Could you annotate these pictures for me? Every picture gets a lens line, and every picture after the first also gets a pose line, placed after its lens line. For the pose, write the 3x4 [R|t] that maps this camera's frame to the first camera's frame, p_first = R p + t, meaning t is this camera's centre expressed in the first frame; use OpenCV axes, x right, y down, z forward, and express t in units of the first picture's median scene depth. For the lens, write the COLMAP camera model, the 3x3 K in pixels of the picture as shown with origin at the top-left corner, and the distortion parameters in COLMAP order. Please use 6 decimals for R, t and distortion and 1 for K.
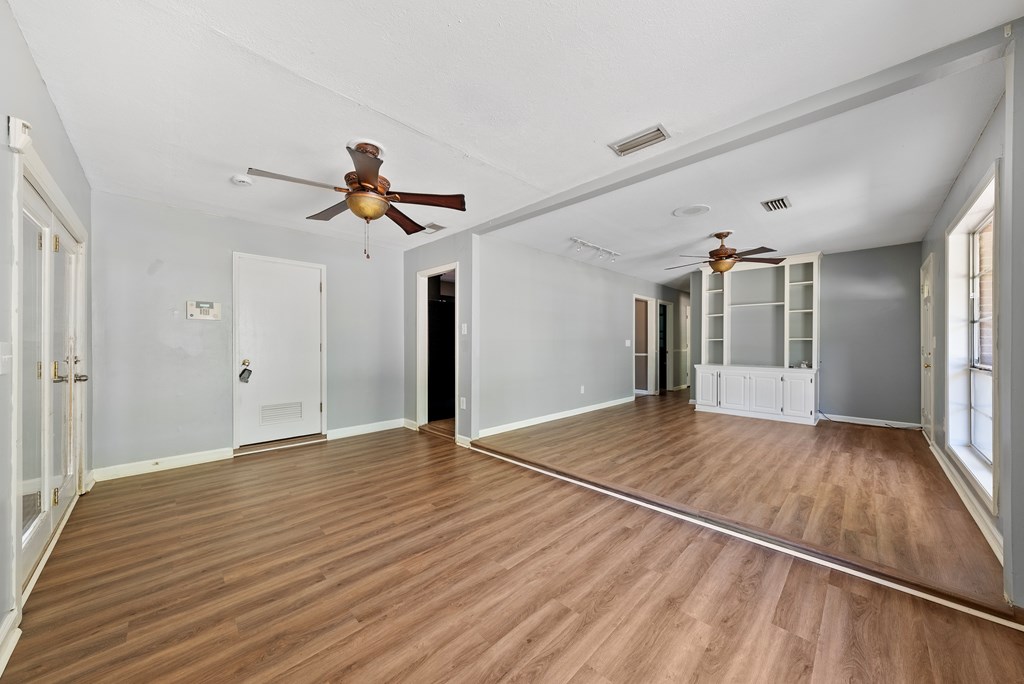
lens RADIAL K [[350.8, 0, 510.9], [0, 350.8, 344.1], [0, 0, 1]] dist [0.000019, 0.000023]
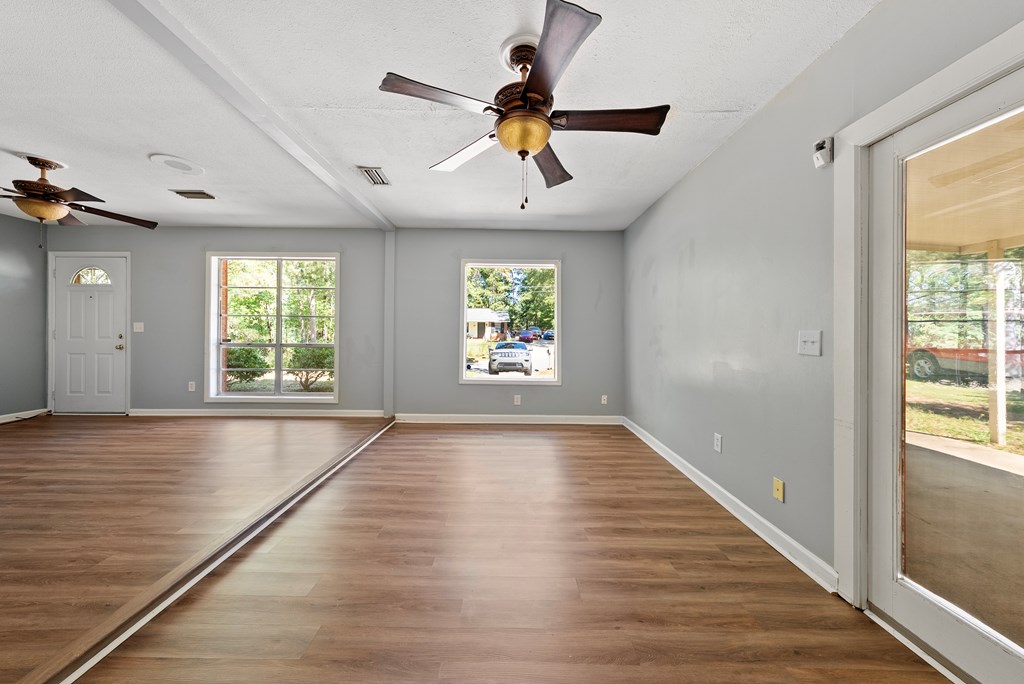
lens RADIAL K [[352.3, 0, 502.1], [0, 352.3, 331.1], [0, 0, 1]] dist [0.000283, 0.000049]
pose [[-0.696475, -0.001460, 0.717580, -0.389401], [-0.008991, 0.999937, -0.006692, 0.003770], [-0.717525, -0.011113, -0.696444, 0.668240]]
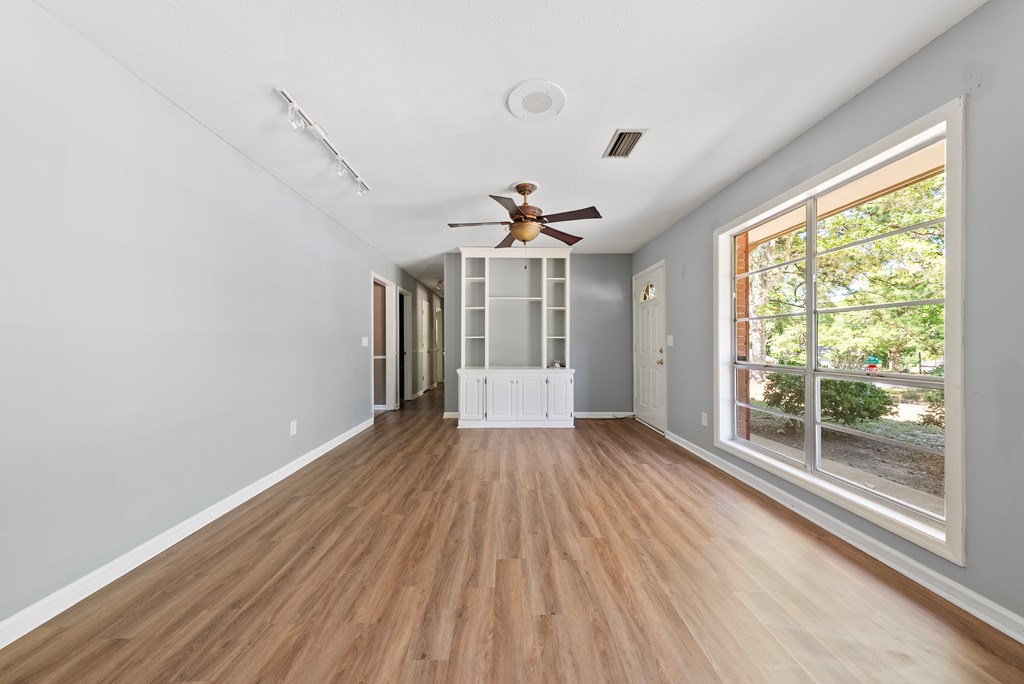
lens RADIAL K [[350.8, 0, 510.9], [0, 350.8, 344.1], [0, 0, 1]] dist [0.000019, 0.000023]
pose [[0.698232, -0.001774, 0.715870, 0.056450], [0.002309, 0.999997, 0.000226, 0.003260], [-0.715868, 0.001495, 0.698234, 0.418404]]
